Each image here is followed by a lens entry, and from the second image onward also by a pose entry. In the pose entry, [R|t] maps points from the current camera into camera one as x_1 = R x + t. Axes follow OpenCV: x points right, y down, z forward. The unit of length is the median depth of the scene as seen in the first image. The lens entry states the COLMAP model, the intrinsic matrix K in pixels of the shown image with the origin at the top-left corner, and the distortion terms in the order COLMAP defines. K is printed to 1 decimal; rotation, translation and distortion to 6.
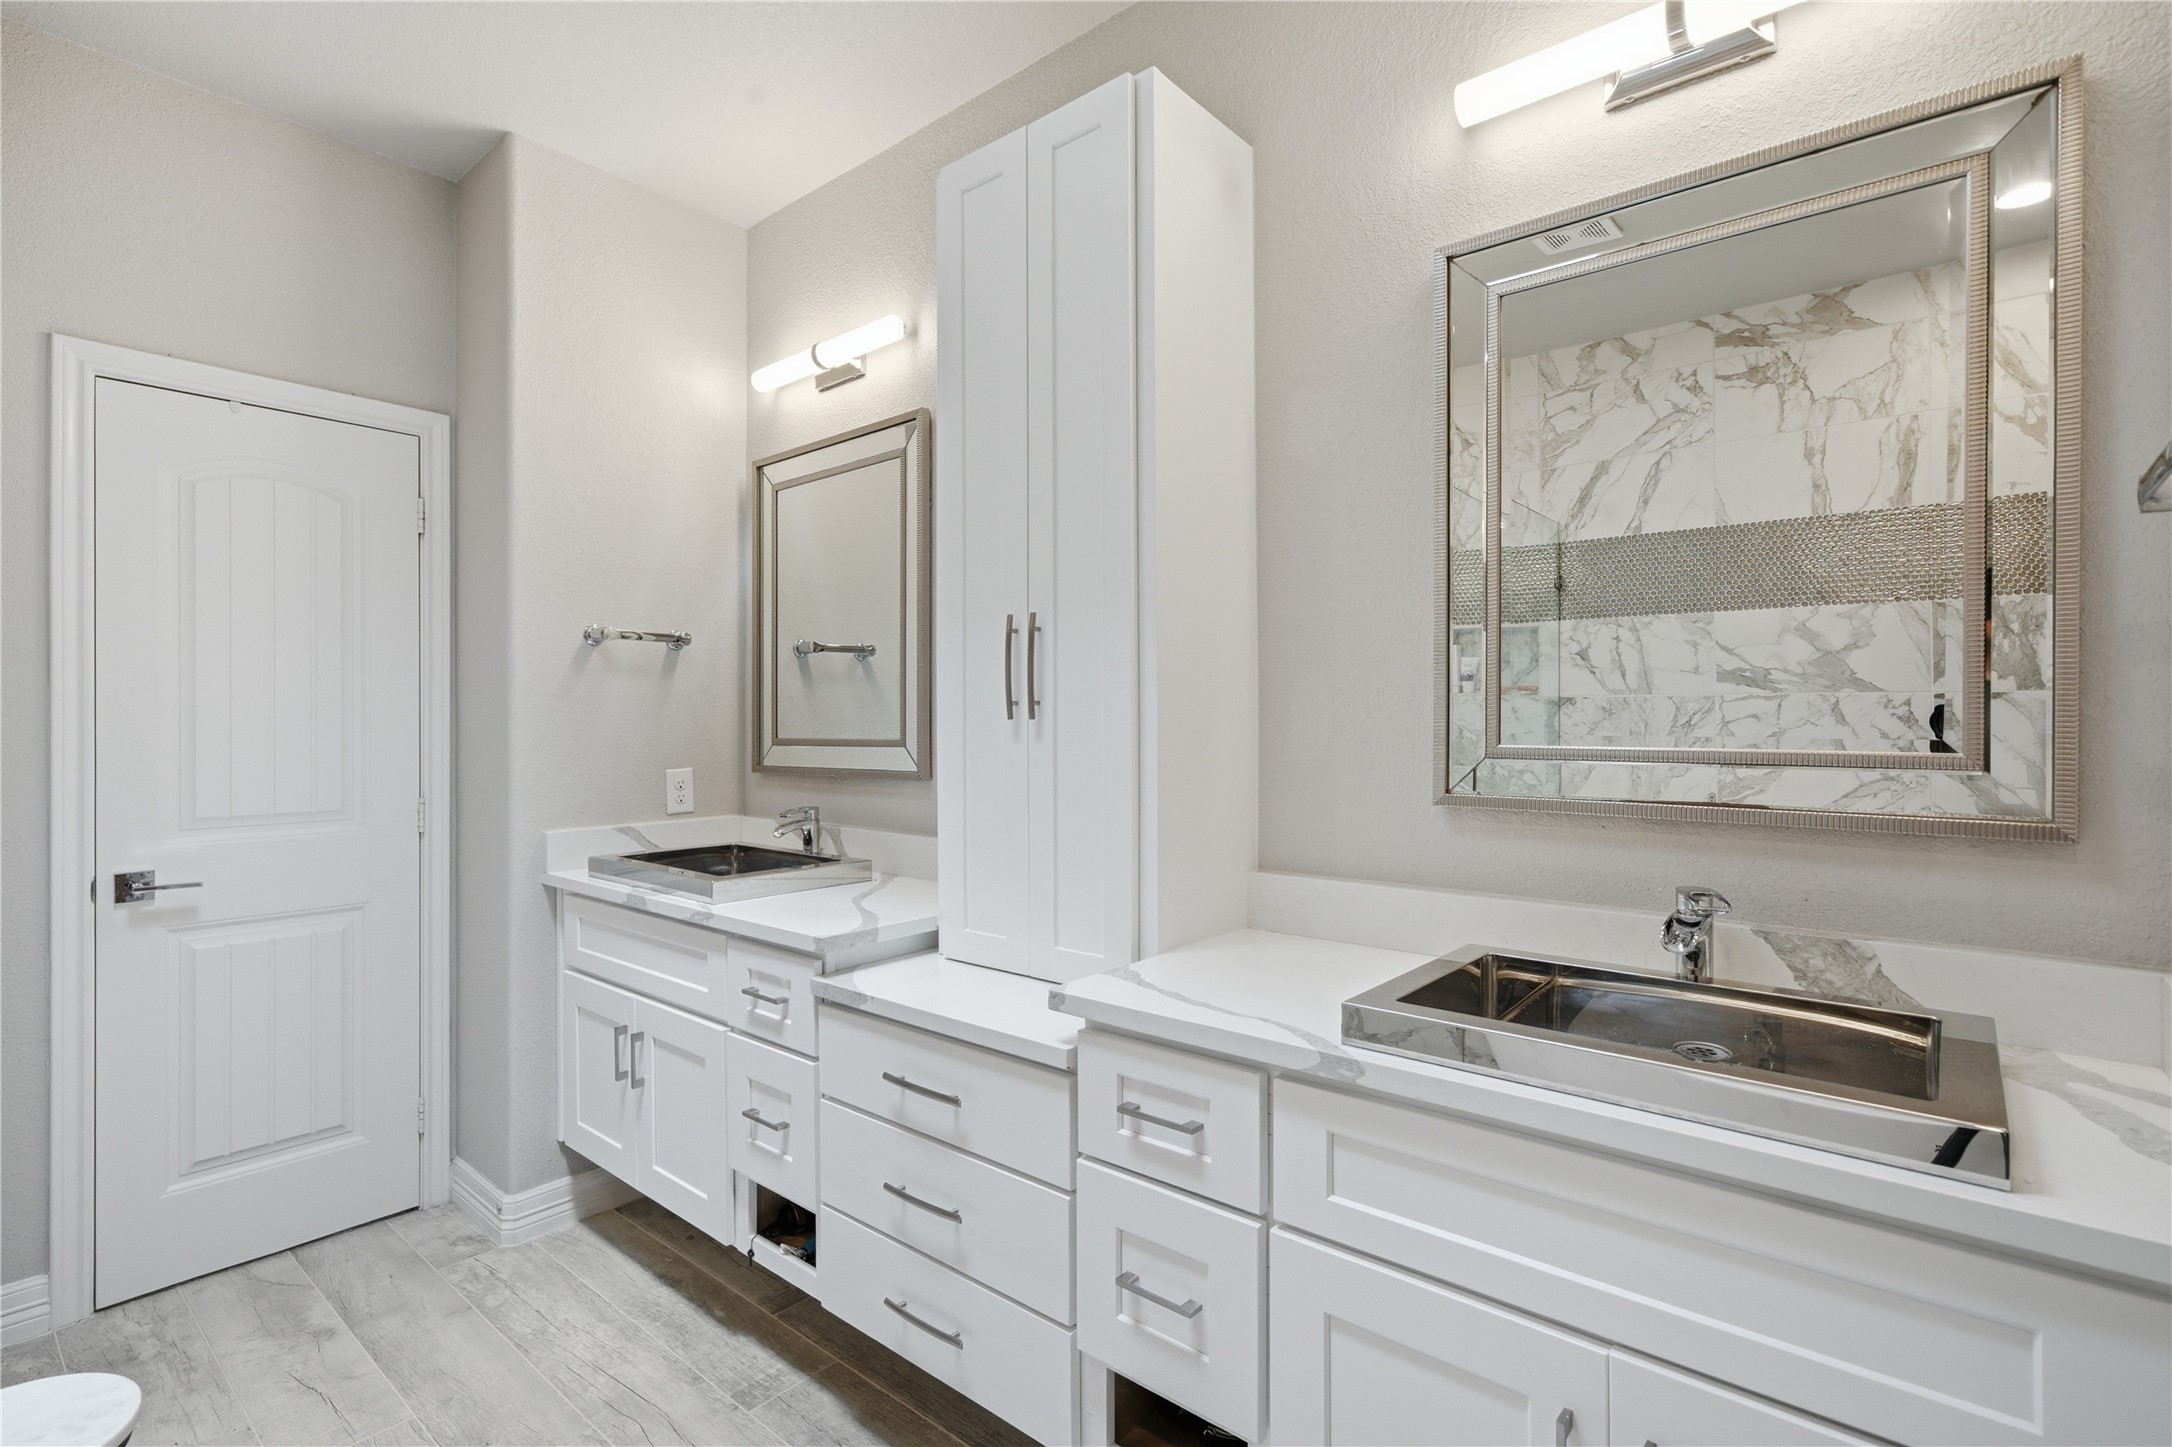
lens RADIAL K [[1029.8, 0, 1091.6], [0, 1029.8, 716.8], [0, 0, 1]] dist [-0.000664, 0.004176]
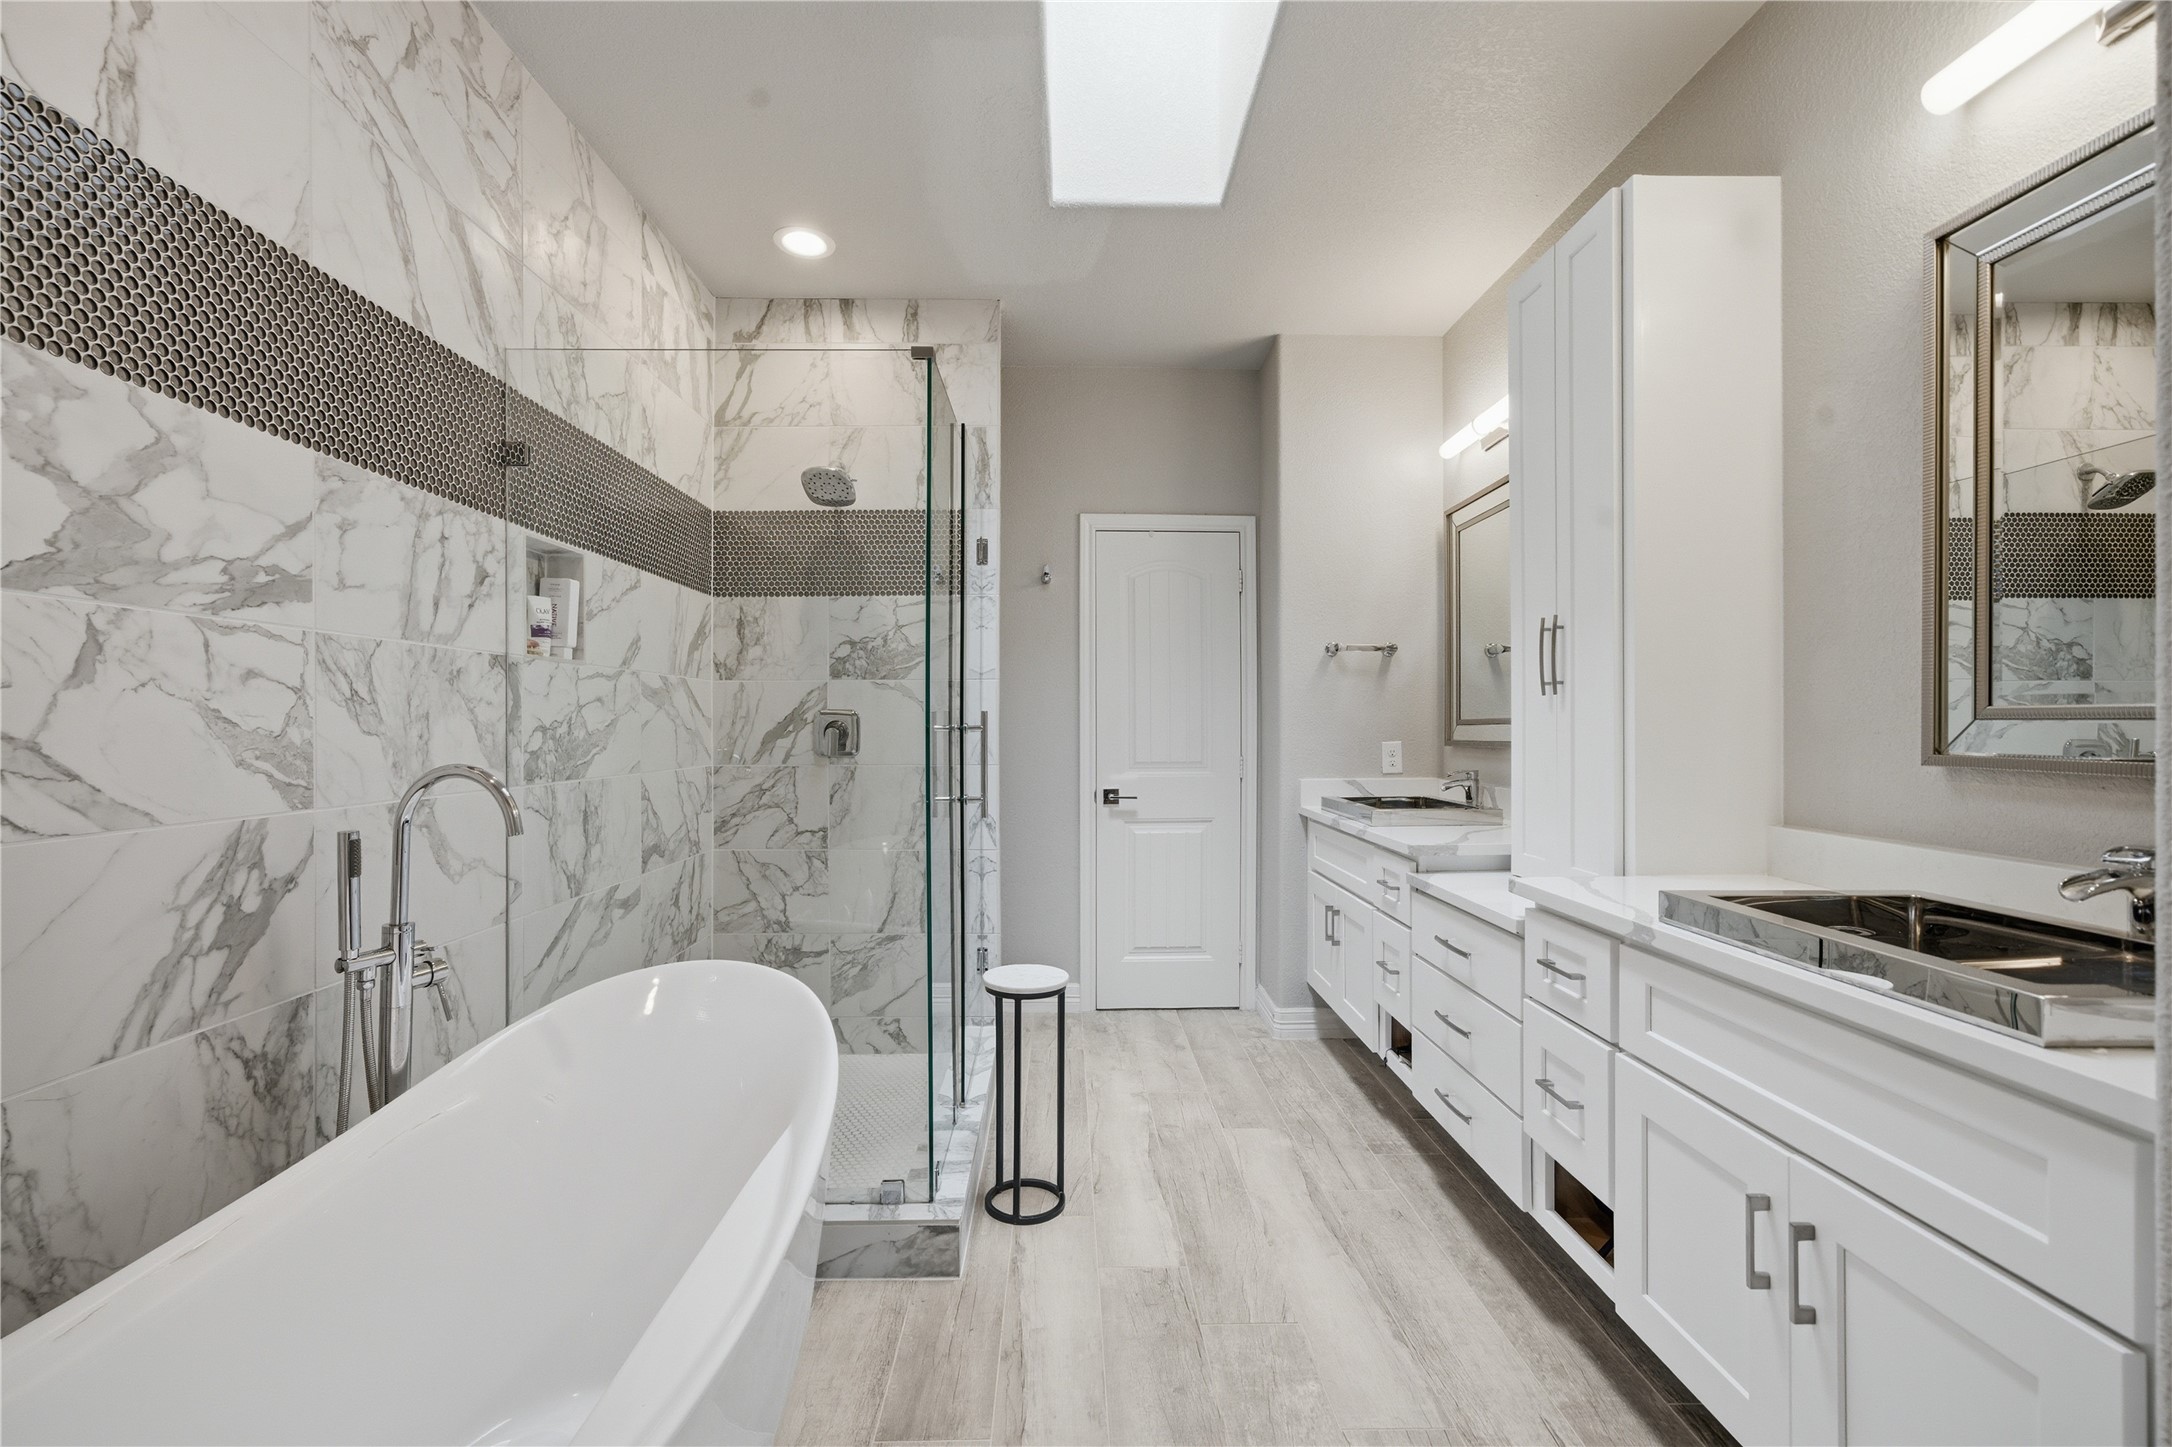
lens RADIAL K [[1029.8, 0, 1084.4], [0, 1029.8, 725.1], [0, 0, 1]] dist [-0.000664, 0.004176]
pose [[0.655228, -0.002905, -0.755426, 0.494922], [0.002542, 0.999995, -0.001641, 0.038455], [0.755427, -0.000845, 0.655232, -0.293529]]
